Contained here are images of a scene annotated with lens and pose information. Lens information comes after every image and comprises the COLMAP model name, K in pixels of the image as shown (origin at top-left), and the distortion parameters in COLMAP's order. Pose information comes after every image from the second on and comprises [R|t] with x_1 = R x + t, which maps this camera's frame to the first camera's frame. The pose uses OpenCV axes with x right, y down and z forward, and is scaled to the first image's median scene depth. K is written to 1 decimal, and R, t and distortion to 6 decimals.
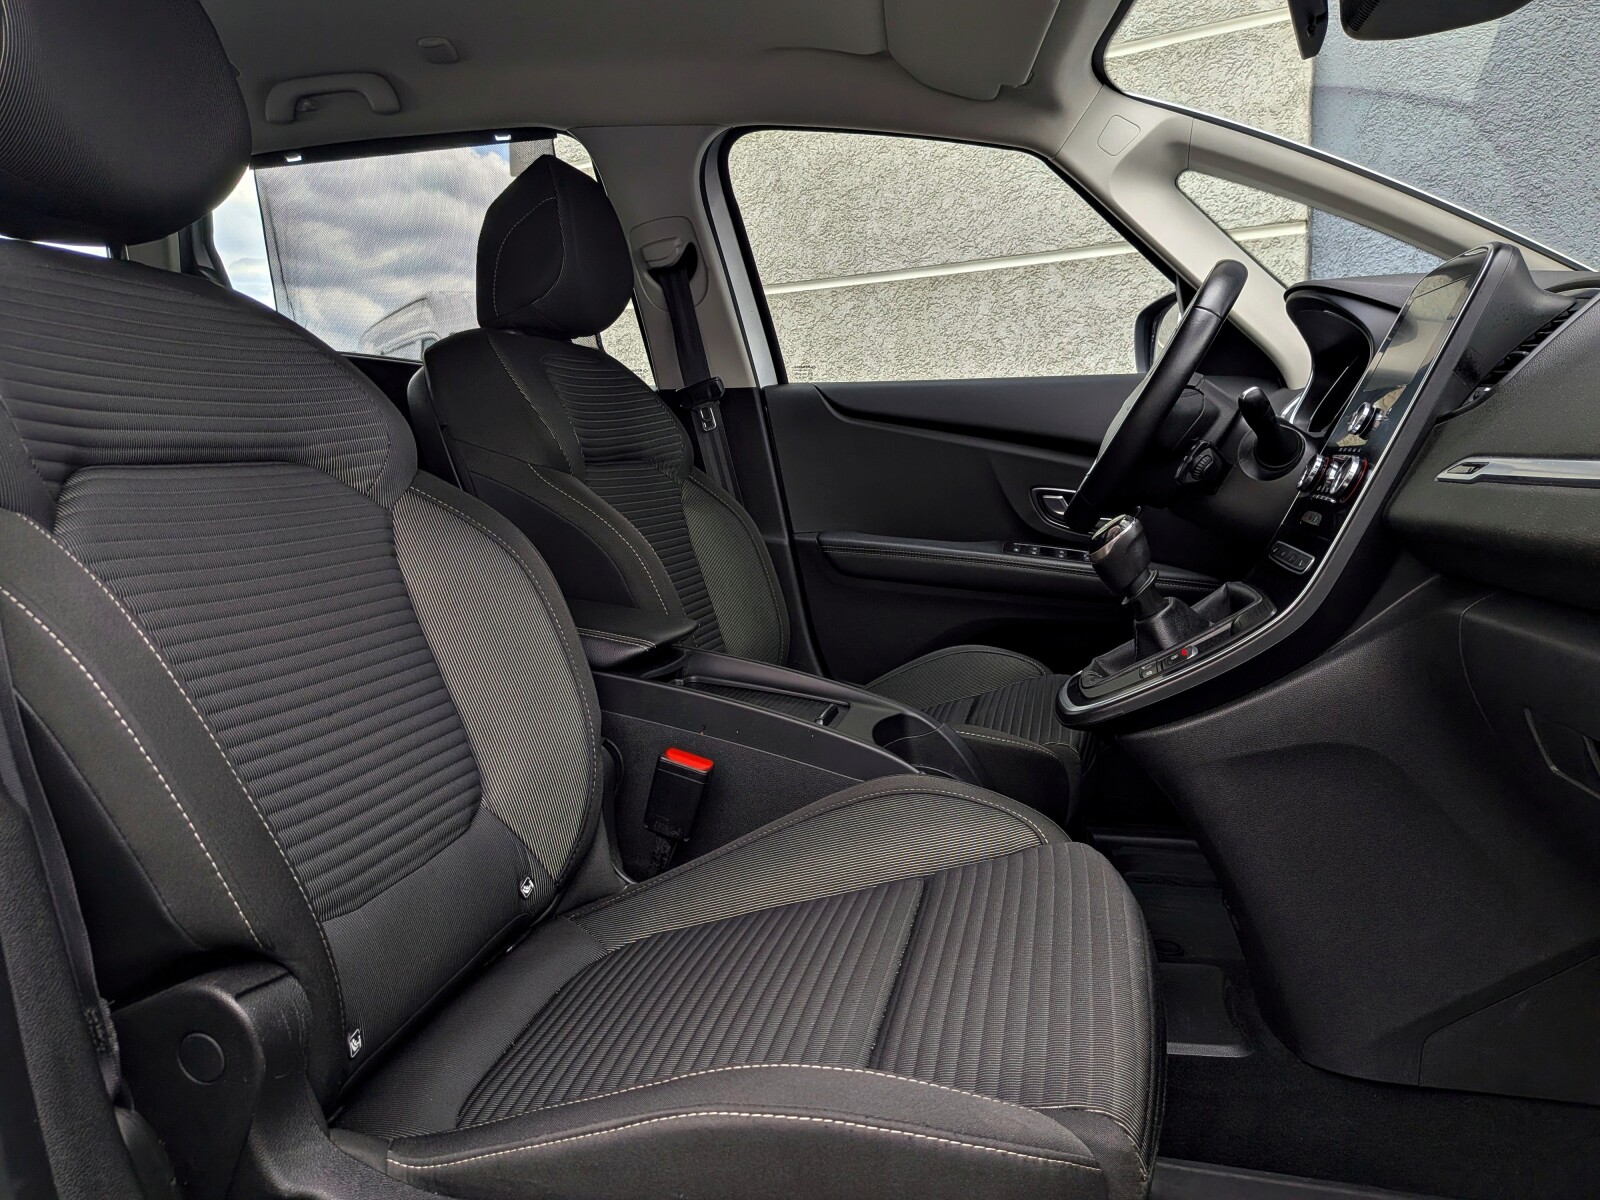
lens RADIAL K [[1158.5, 0, 801.6], [0, 1158.5, 597.9], [0, 0, 1]] dist [0.057780, -0.094994]
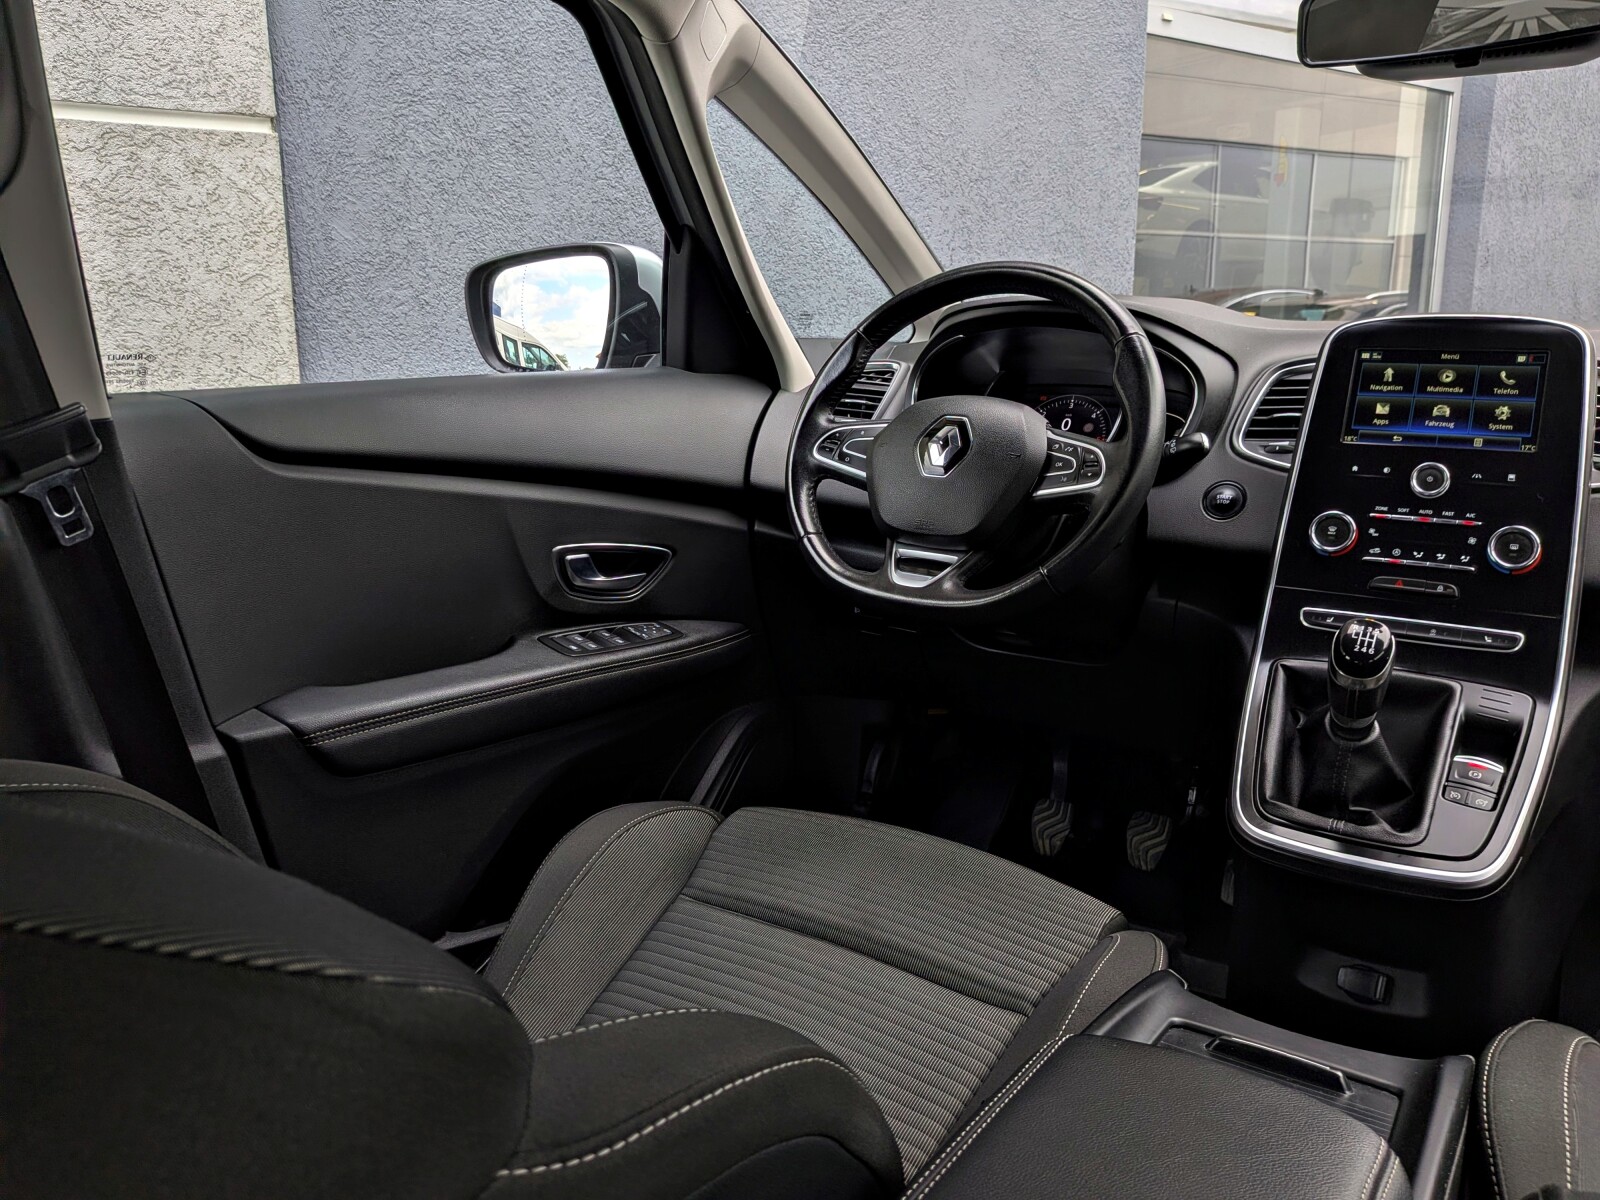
lens RADIAL K [[1158.5, 0, 801.9], [0, 1158.5, 589.7], [0, 0, 1]] dist [0.057780, -0.094994]
pose [[0.349083, -0.209386, 0.913399, -0.228940], [0.127960, 0.976238, 0.174887, -0.109803], [-0.928314, 0.055829, 0.367581, 0.416174]]
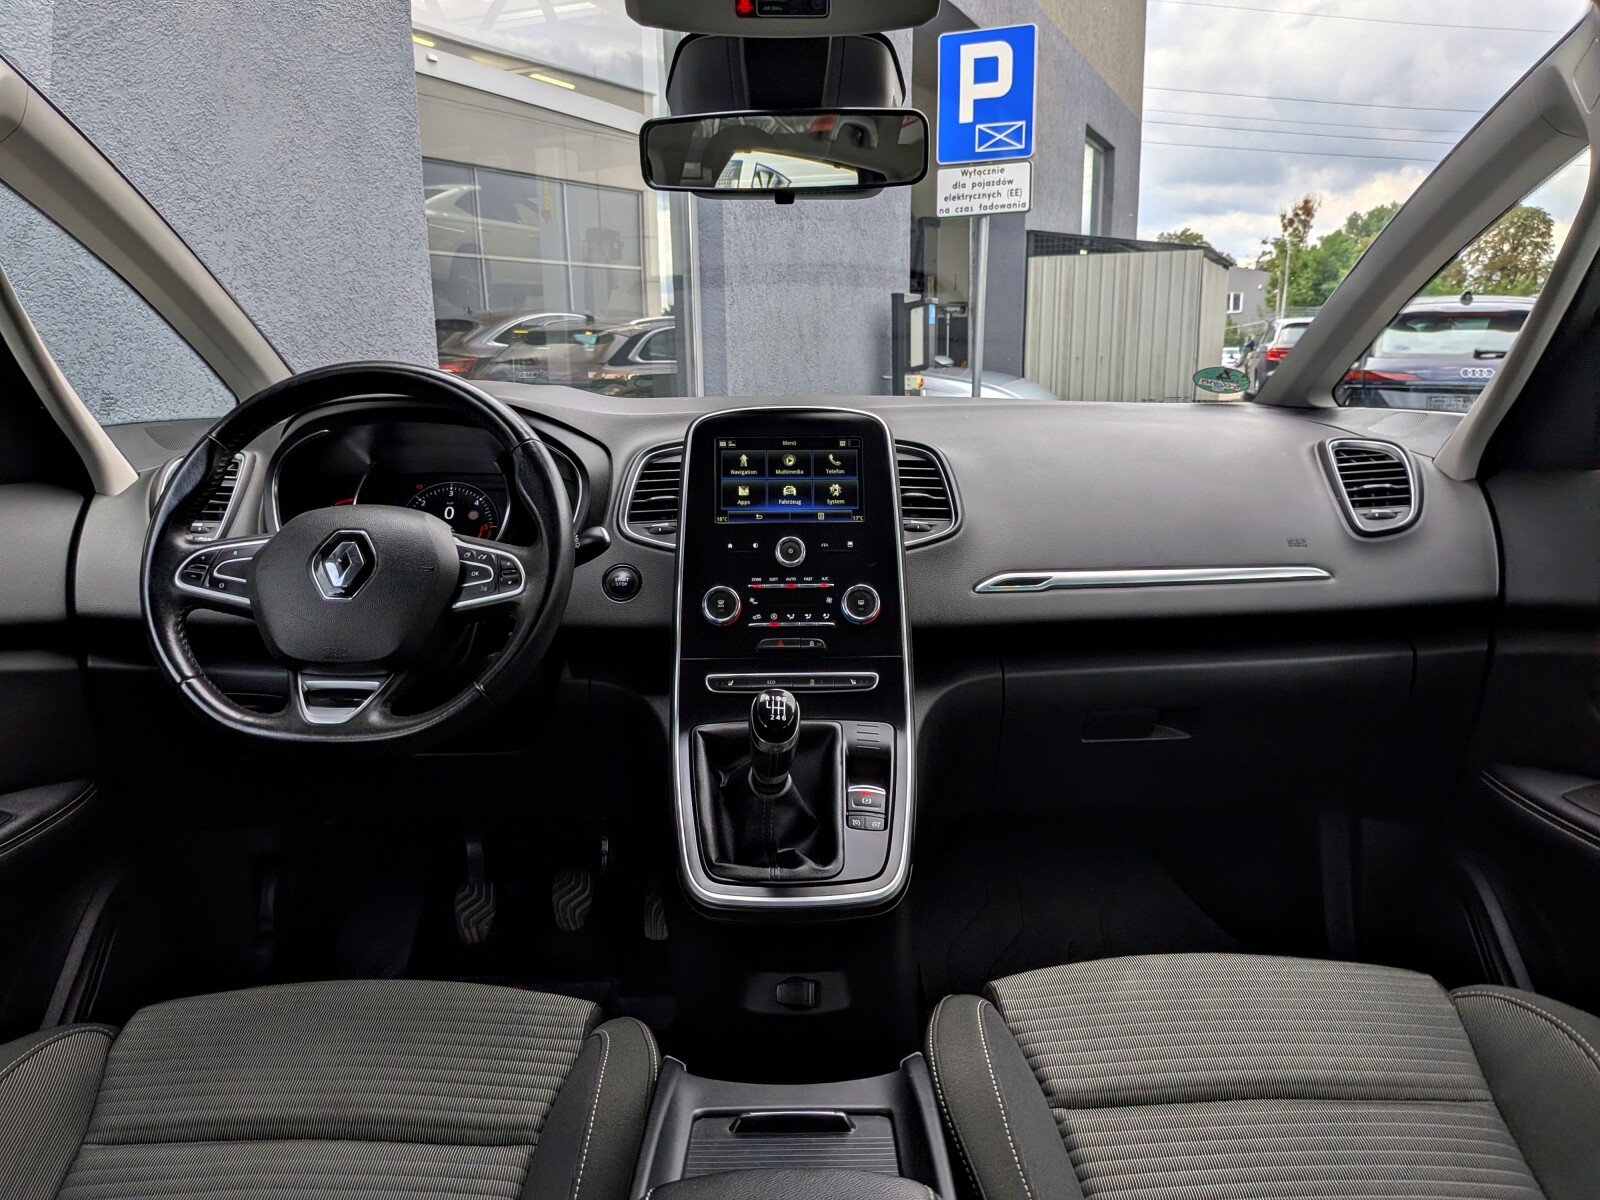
lens RADIAL K [[1158.5, 0, 801.7], [0, 1158.5, 595.9], [0, 0, 1]] dist [0.057780, -0.094994]
pose [[-0.230107, -0.211671, 0.949866, -0.224755], [0.138154, 0.959068, 0.247190, -0.142156], [-0.963309, 0.188108, -0.191445, 0.445873]]
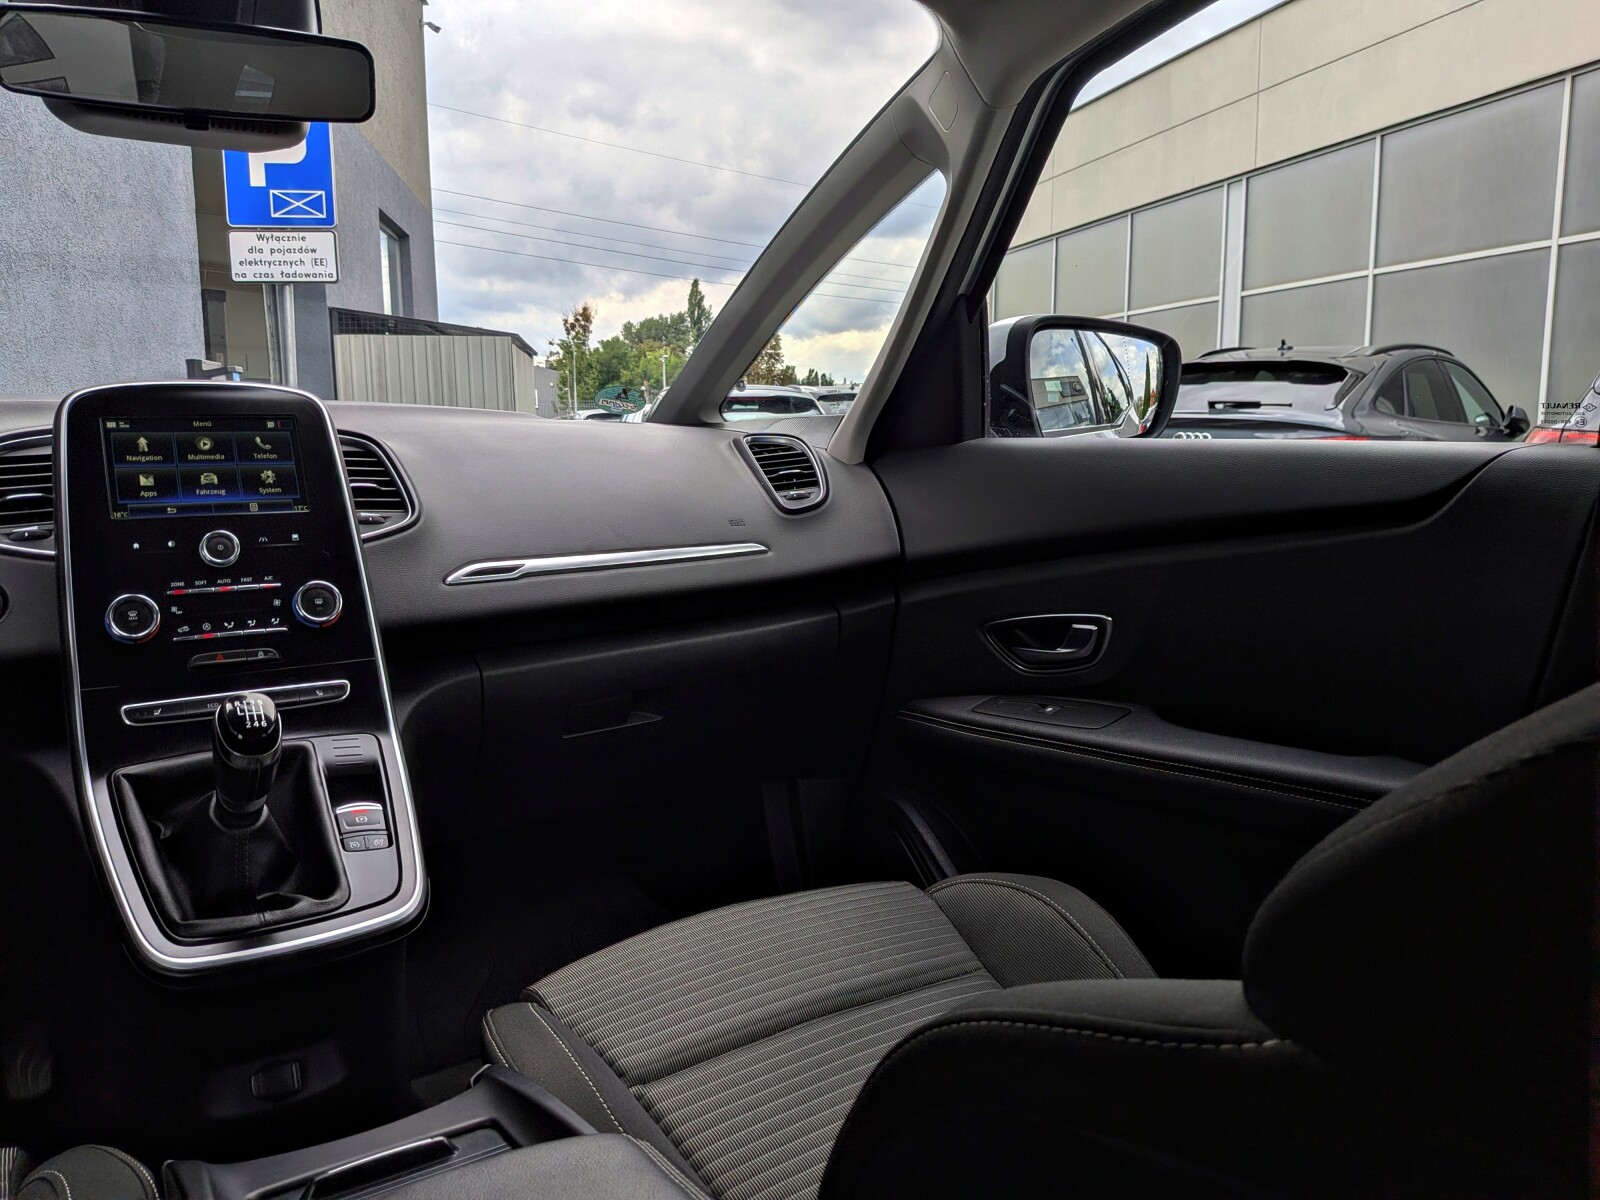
lens RADIAL K [[1158.5, 0, 796.2], [0, 1158.5, 592.1], [0, 0, 1]] dist [0.057780, -0.094994]
pose [[-0.717119, -0.097894, 0.690041, -0.191277], [0.096125, 0.966732, 0.237044, -0.108735], [-0.690290, 0.236318, -0.683852, 0.490535]]
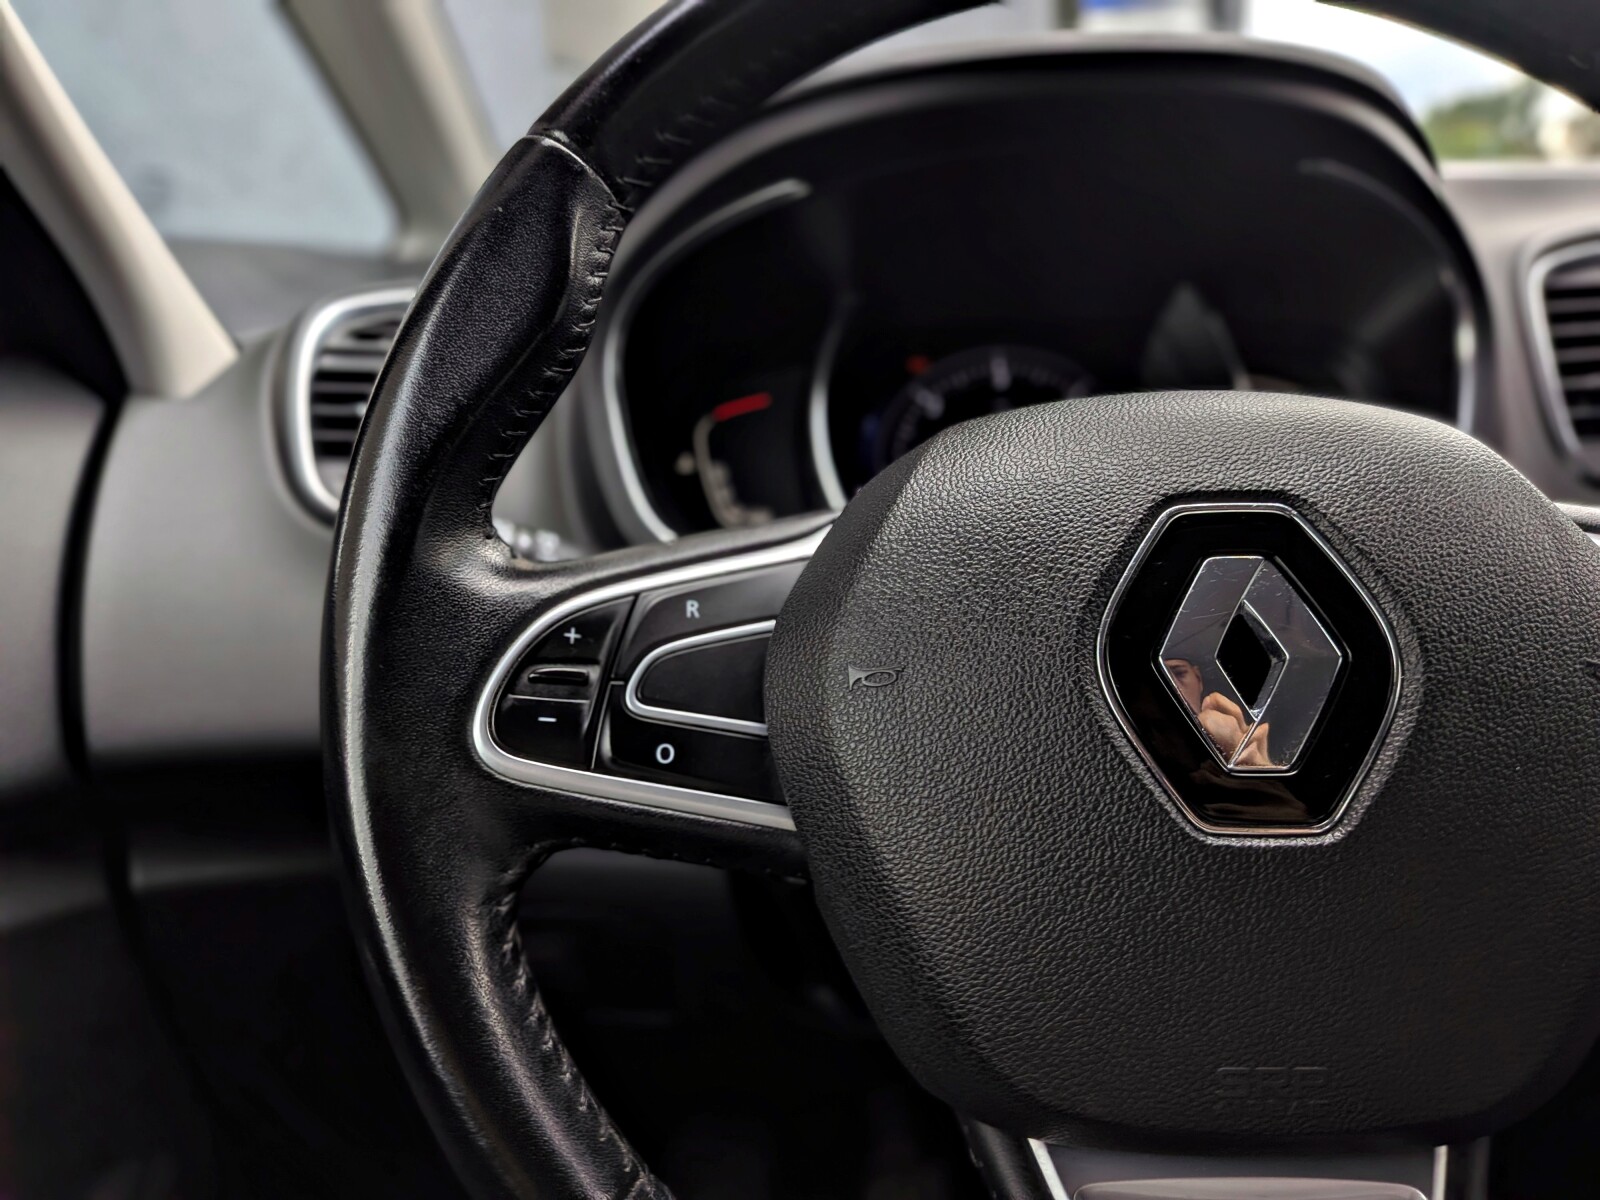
lens RADIAL K [[1090.4, 0, 813.3], [0, 1090.4, 539.6], [0, 0, 1]] dist [0.009643, 0.006882]
pose [[-0.227903, -0.252535, 0.940365, 0.082230], [0.174558, 0.939537, 0.294618, -0.117266], [-0.957909, 0.231293, -0.170041, 0.546907]]
